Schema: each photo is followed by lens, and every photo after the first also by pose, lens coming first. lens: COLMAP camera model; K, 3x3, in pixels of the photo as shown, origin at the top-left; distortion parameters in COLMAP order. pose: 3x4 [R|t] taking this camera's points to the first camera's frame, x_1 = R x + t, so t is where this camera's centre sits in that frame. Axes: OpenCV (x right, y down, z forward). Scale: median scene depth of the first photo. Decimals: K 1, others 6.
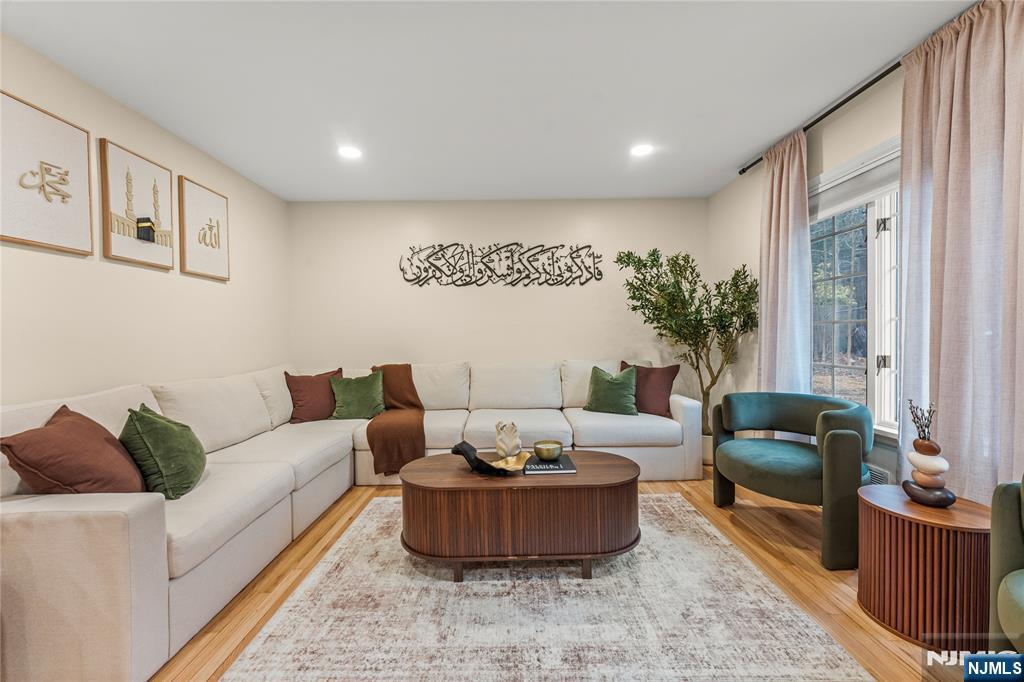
lens RADIAL K [[407.9, 0, 508.7], [0, 407.9, 342.6], [0, 0, 1]] dist [-0.000223, -0.000036]
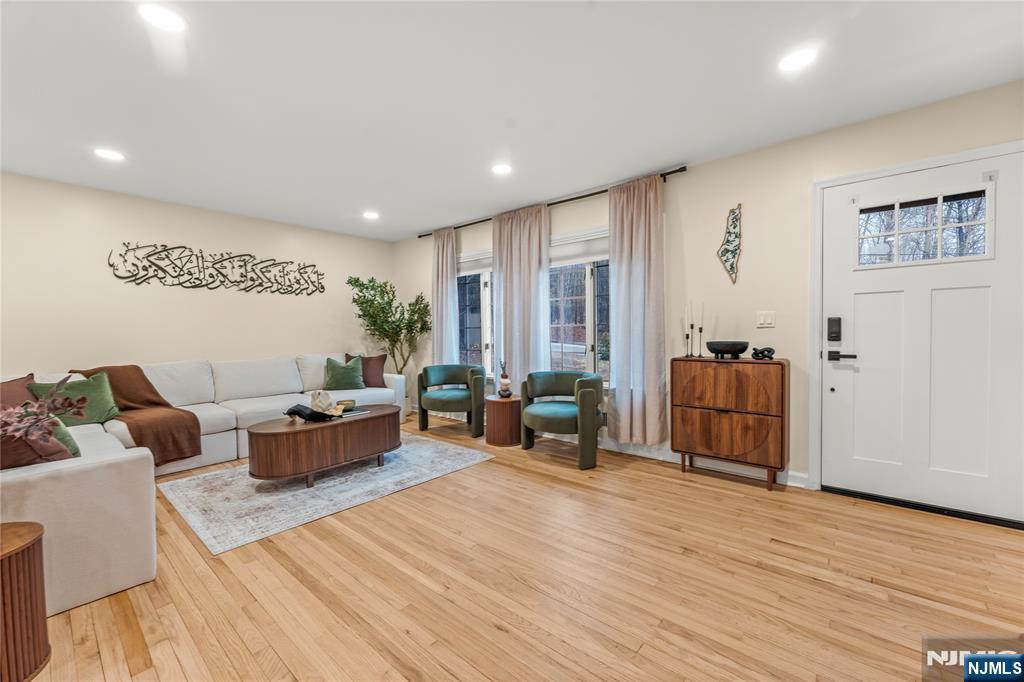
lens RADIAL K [[407.9, 0, 508.7], [0, 407.9, 342.6], [0, 0, 1]] dist [-0.000223, -0.000036]
pose [[0.653575, -0.015670, 0.756700, -0.376846], [0.016647, 0.999841, 0.006327, 0.007750], [-0.756679, 0.008462, 0.653732, -0.297670]]
